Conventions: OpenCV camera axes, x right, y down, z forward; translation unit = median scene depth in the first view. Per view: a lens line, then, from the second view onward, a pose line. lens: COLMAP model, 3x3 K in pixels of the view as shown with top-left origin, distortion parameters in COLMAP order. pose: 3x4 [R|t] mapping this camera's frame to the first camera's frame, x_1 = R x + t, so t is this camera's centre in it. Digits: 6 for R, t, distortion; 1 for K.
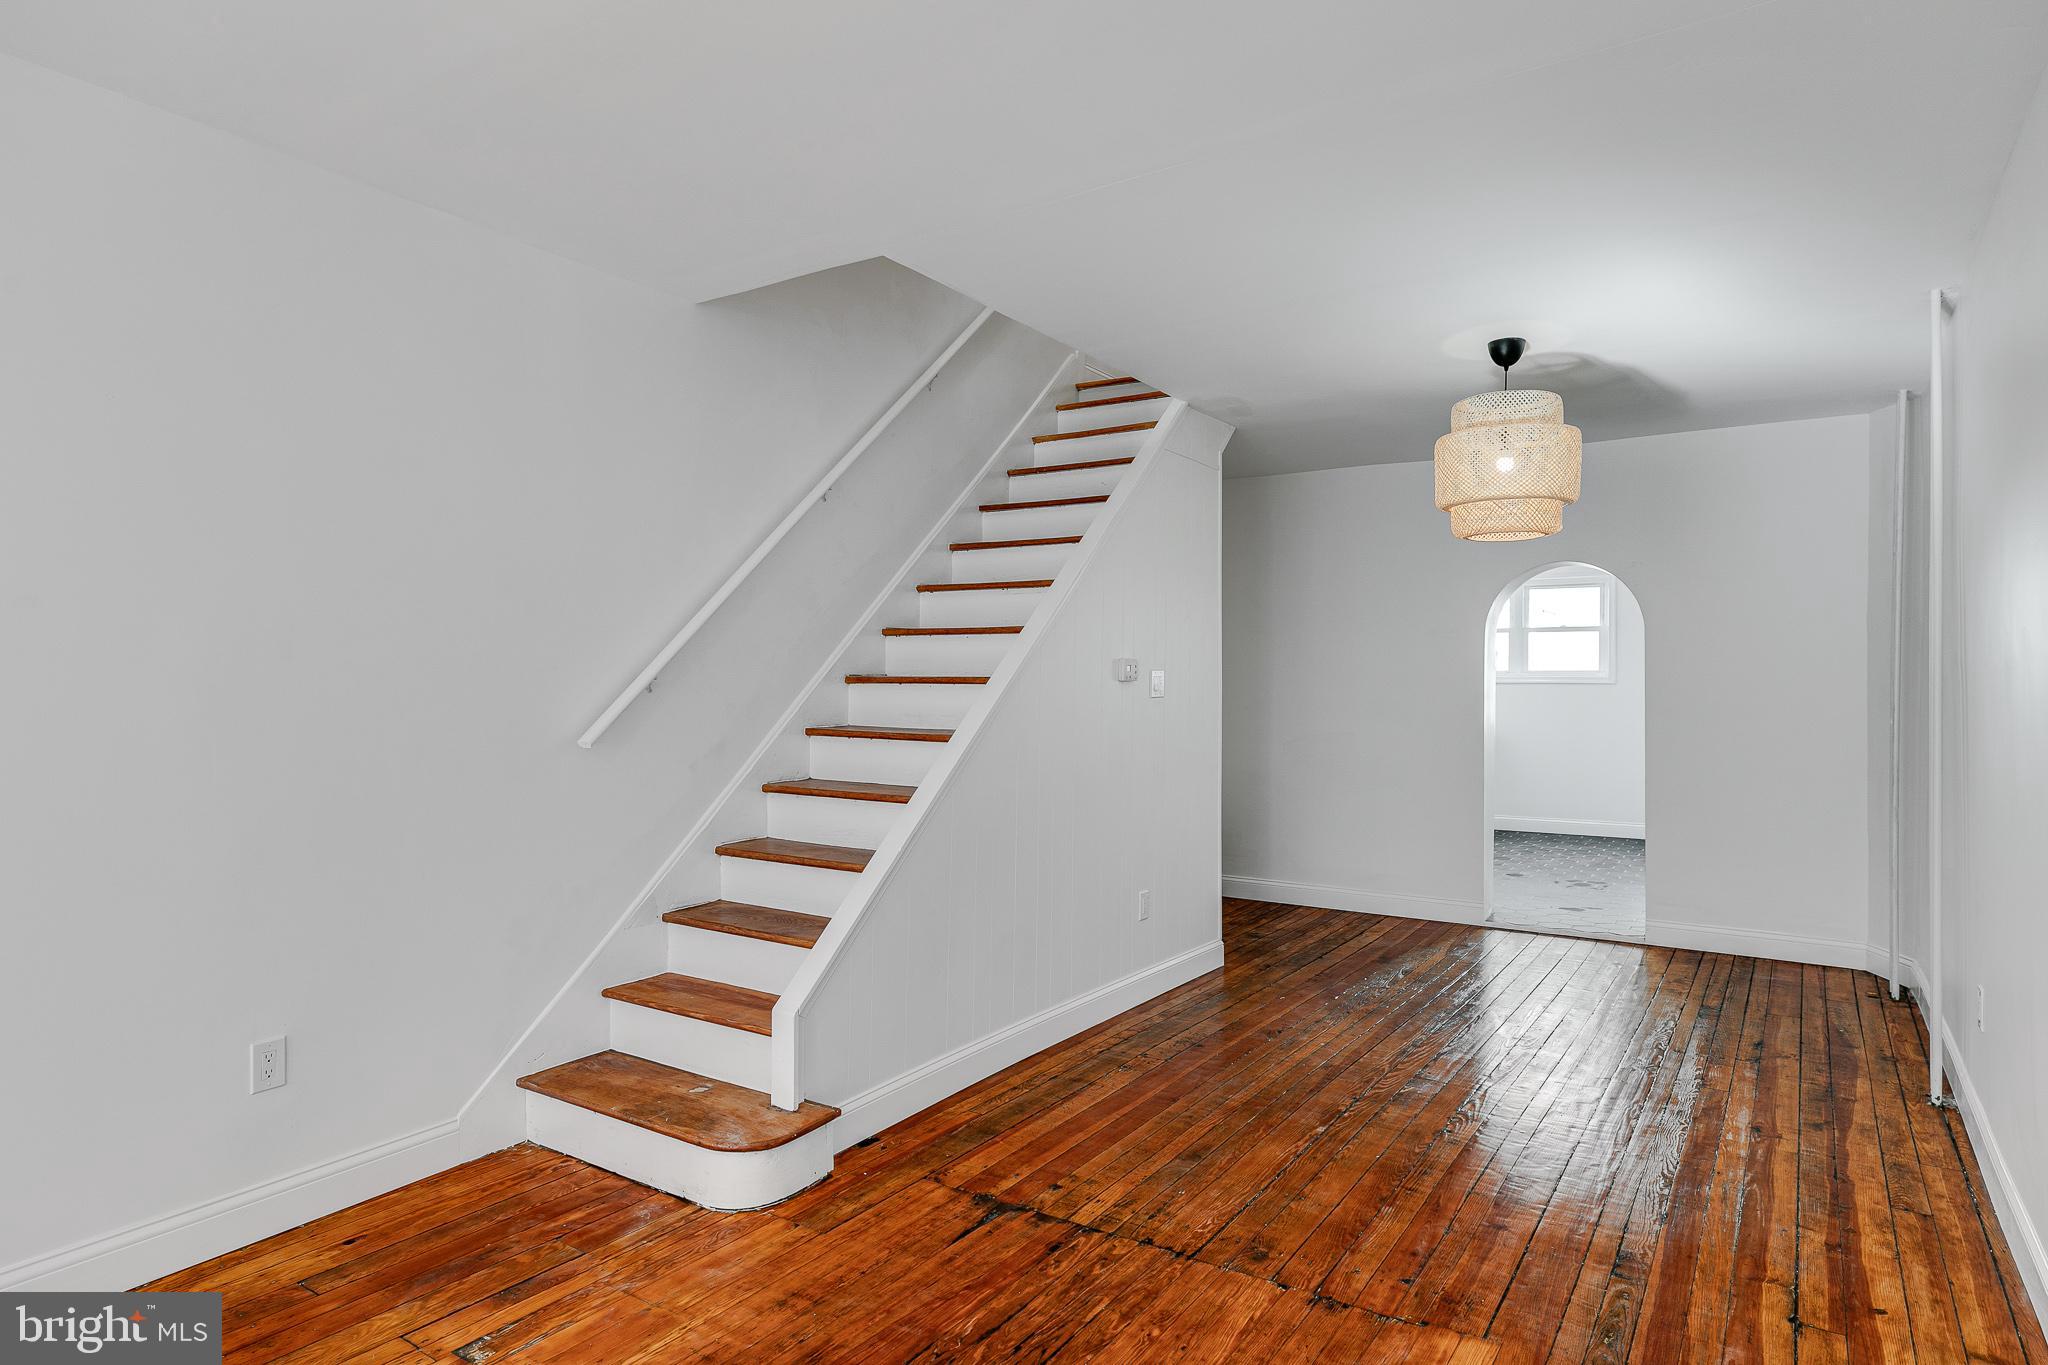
lens RADIAL K [[1180.9, 0, 1024.7], [0, 1180.9, 678.4], [0, 0, 1]] dist [0.014528, -0.001796]
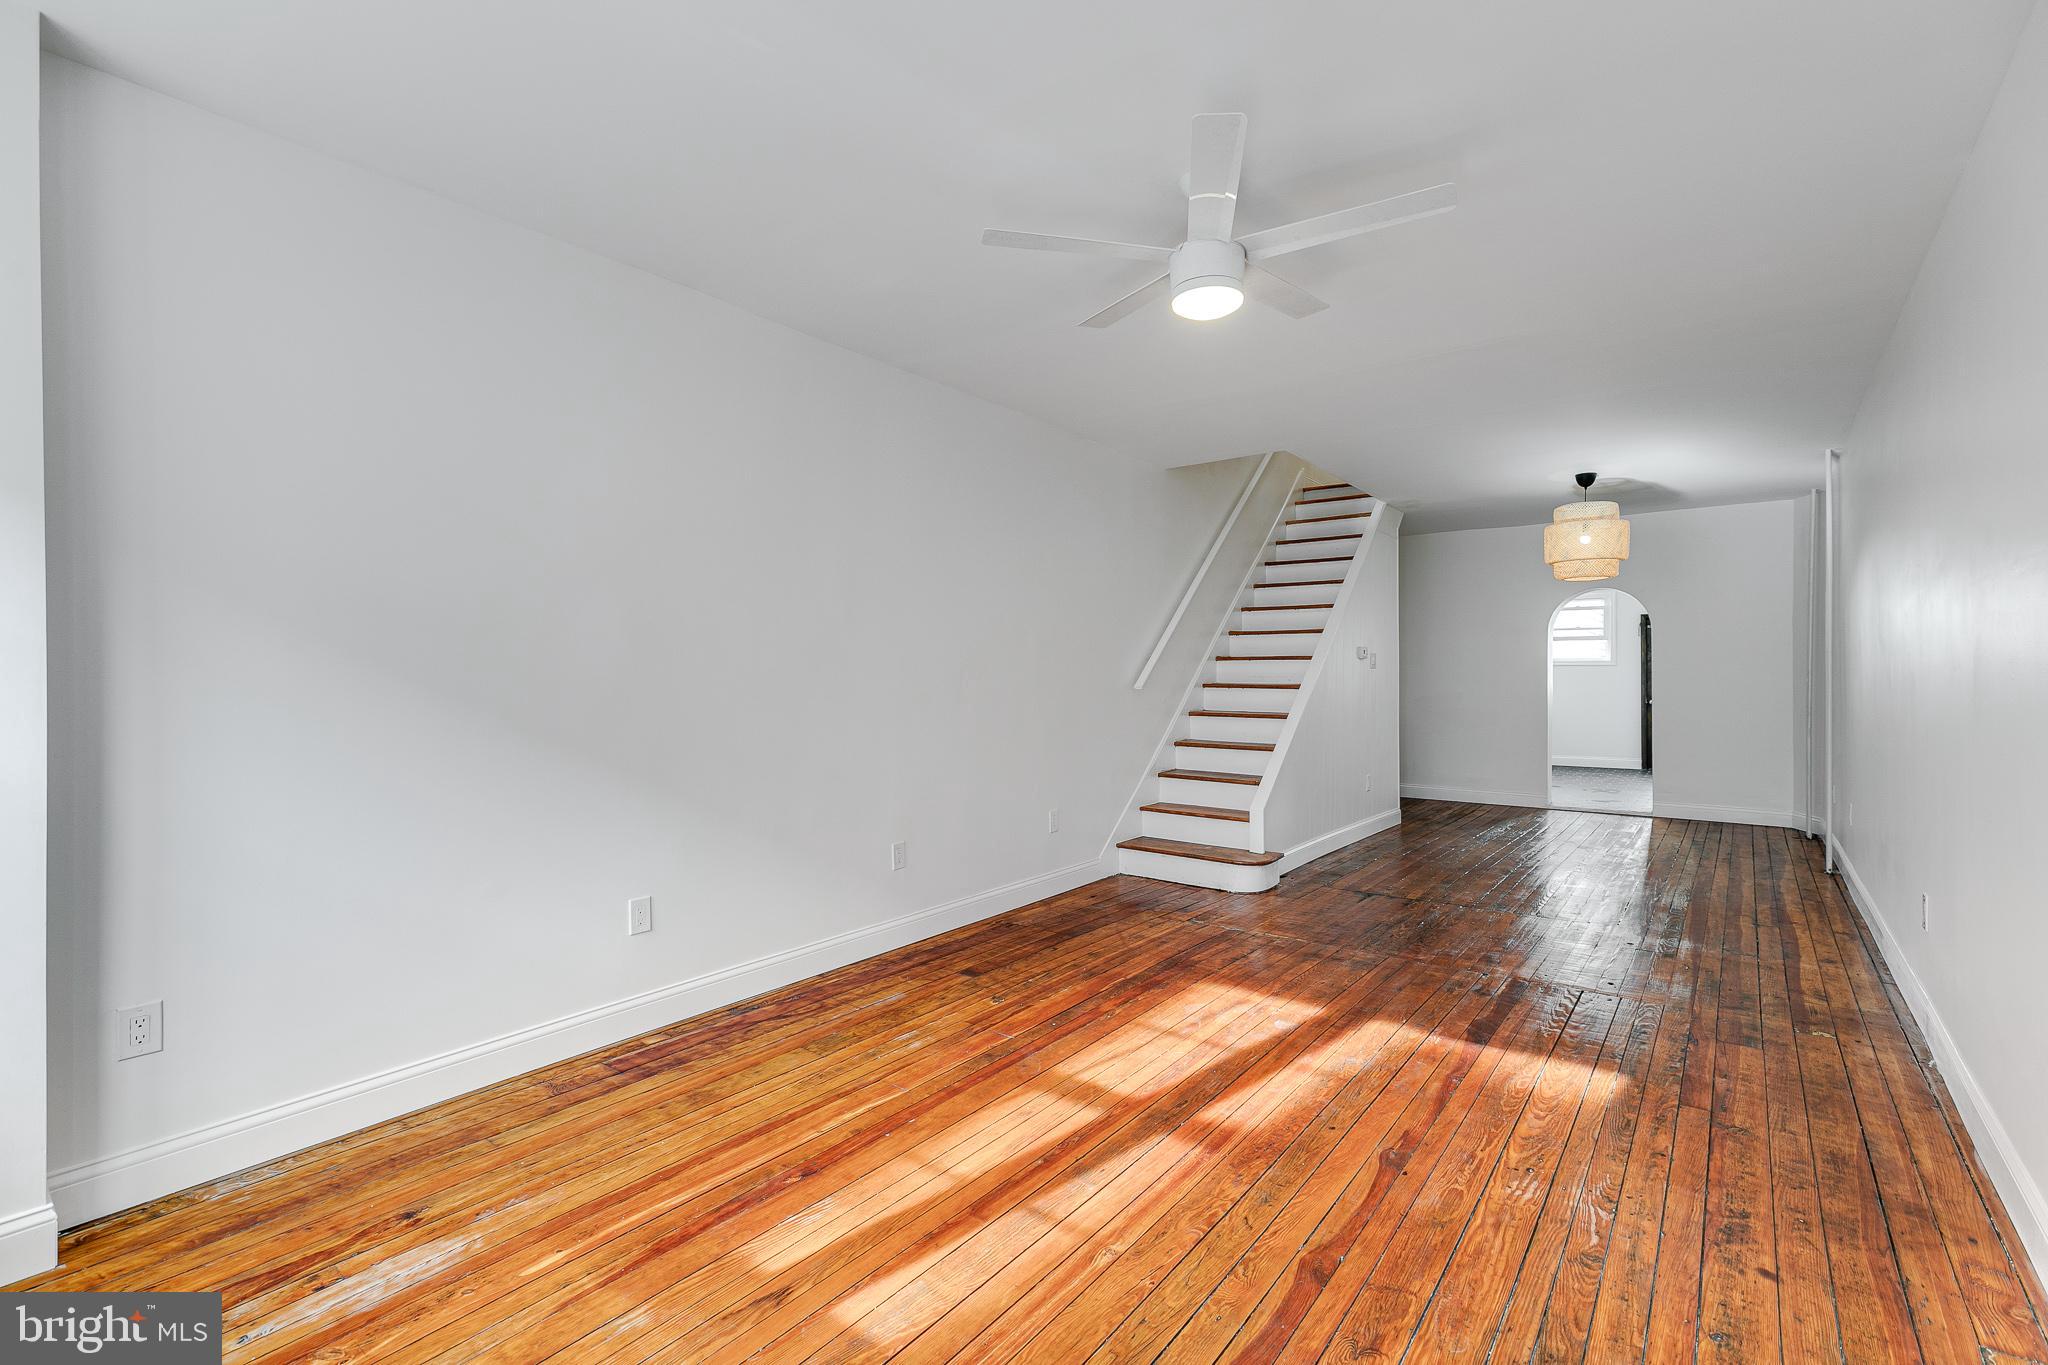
lens RADIAL K [[924.6, 0, 1020.6], [0, 924.6, 680.2], [0, 0, 1]] dist [0.005203, 0.001062]
pose [[0.996753, -0.006638, -0.080251, -0.369815], [0.007142, 0.999957, 0.005988, 0.025454], [0.080208, -0.006541, 0.996757, -0.534151]]
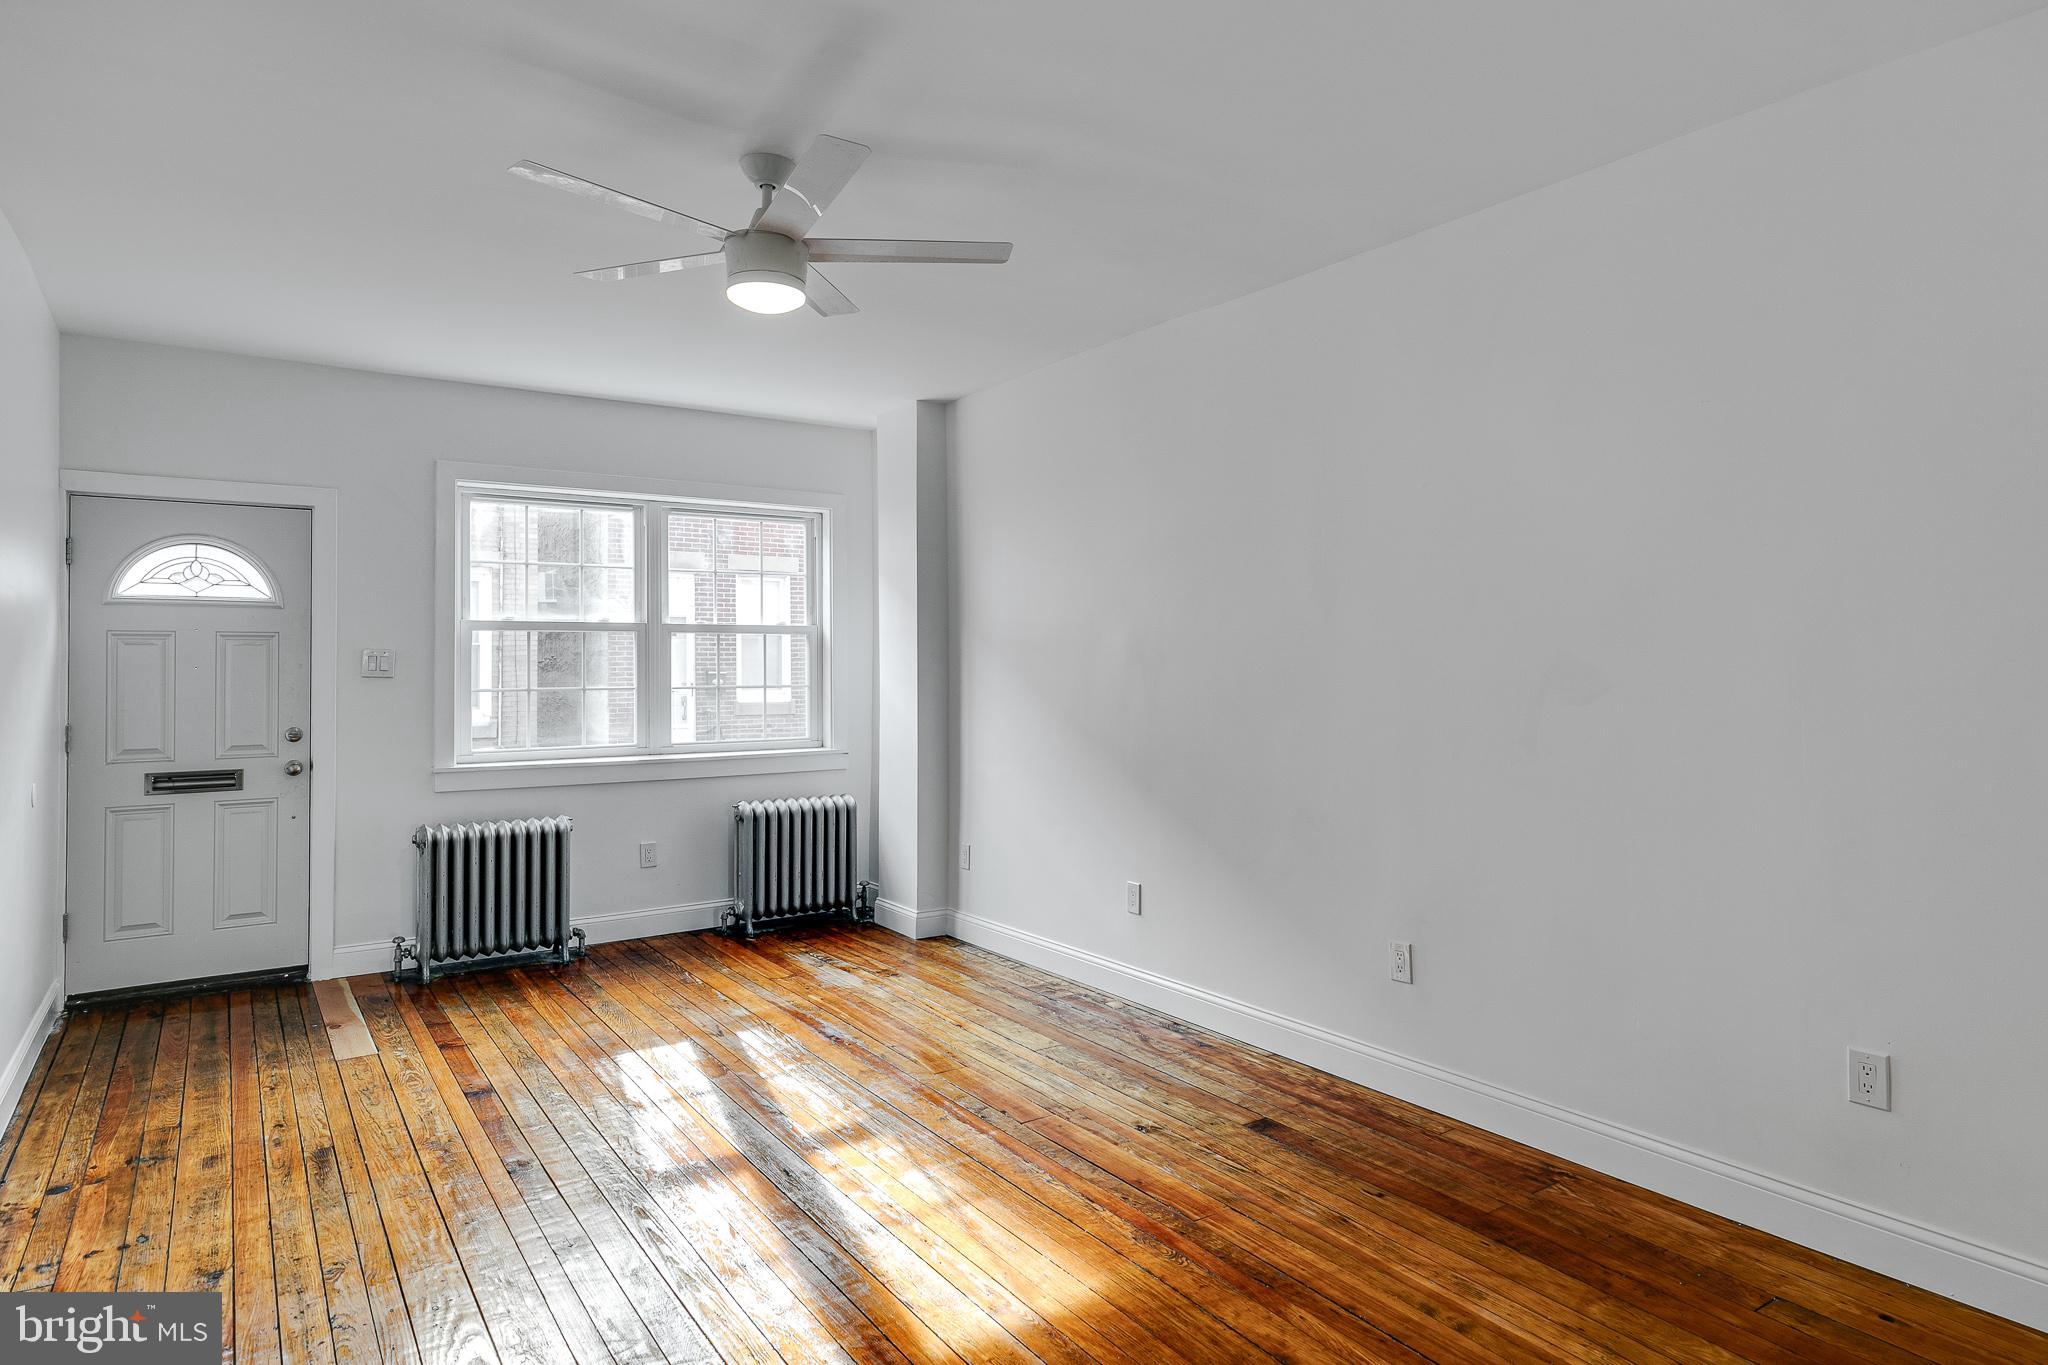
lens RADIAL K [[1180.9, 0, 1026.5], [0, 1180.9, 646.8], [0, 0, 1]] dist [0.014528, -0.001796]
pose [[-0.387871, -0.014385, -0.921602, 0.302607], [0.005845, 0.999820, -0.018066, 0.005968], [0.921695, -0.012394, -0.387717, 0.511133]]
